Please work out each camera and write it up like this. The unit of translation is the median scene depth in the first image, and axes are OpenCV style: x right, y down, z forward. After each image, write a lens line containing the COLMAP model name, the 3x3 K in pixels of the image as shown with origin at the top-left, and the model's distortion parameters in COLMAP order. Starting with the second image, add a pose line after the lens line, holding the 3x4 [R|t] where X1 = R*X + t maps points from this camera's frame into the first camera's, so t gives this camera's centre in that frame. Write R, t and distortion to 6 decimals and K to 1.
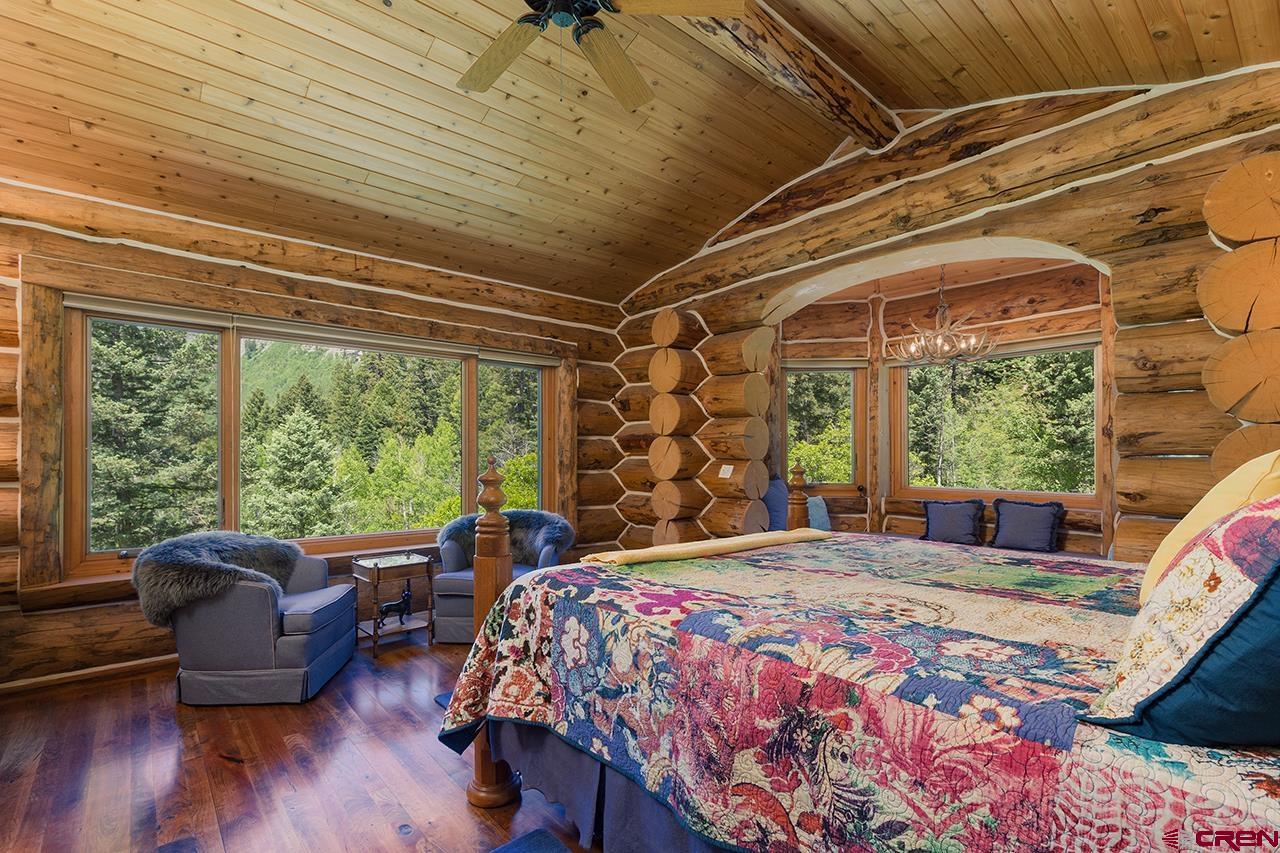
lens RADIAL K [[585.3, 0, 665.2], [0, 585.3, 463.5], [0, 0, 1]] dist [0.001990, 0.000432]
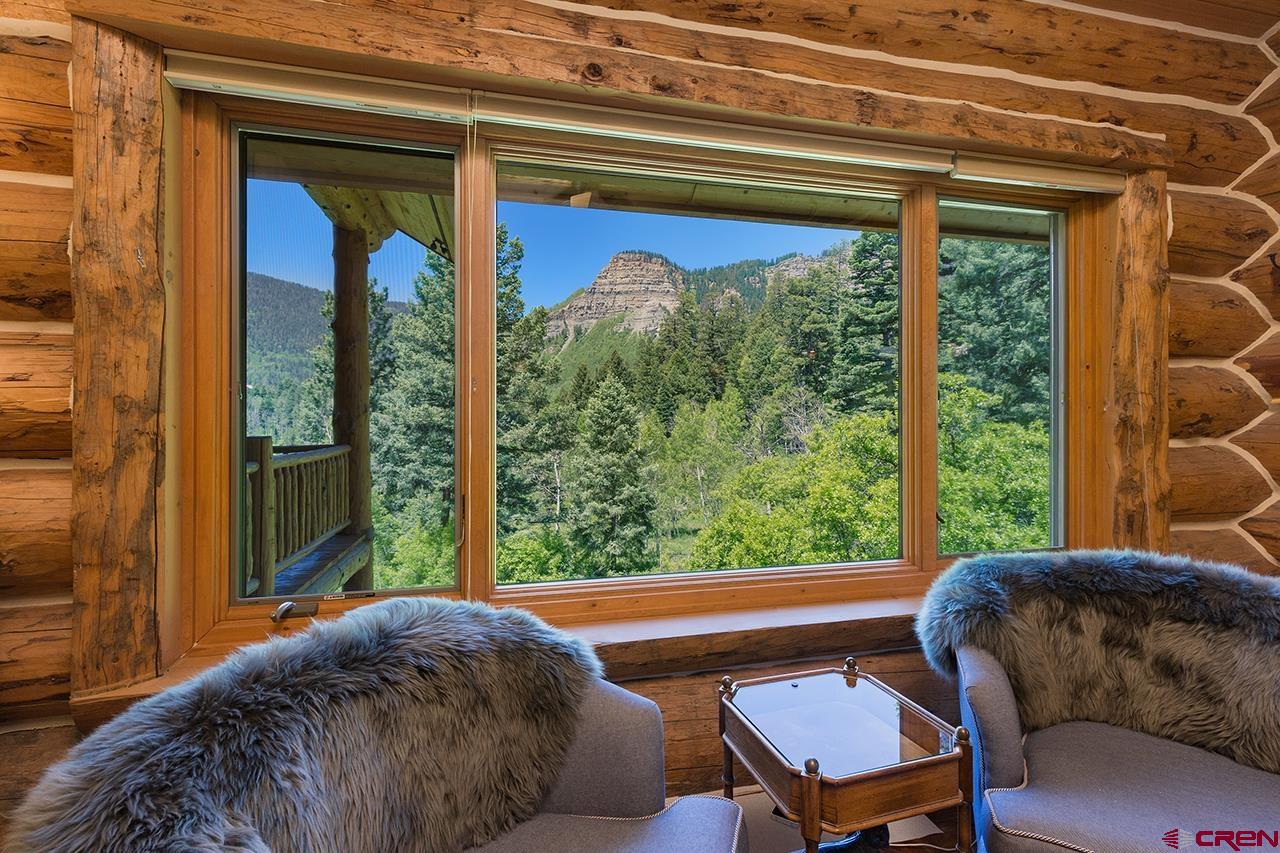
lens RADIAL K [[567.2, 0, 640.0], [0, 567.2, 426.5], [0, 0, 1]] dist [0.001694, 0.000272]
pose [[0.873440, -0.000890, -0.486932, -0.277012], [-0.000836, 0.999994, -0.003326, 0.003863], [0.486932, 0.003312, 0.873434, 0.458723]]
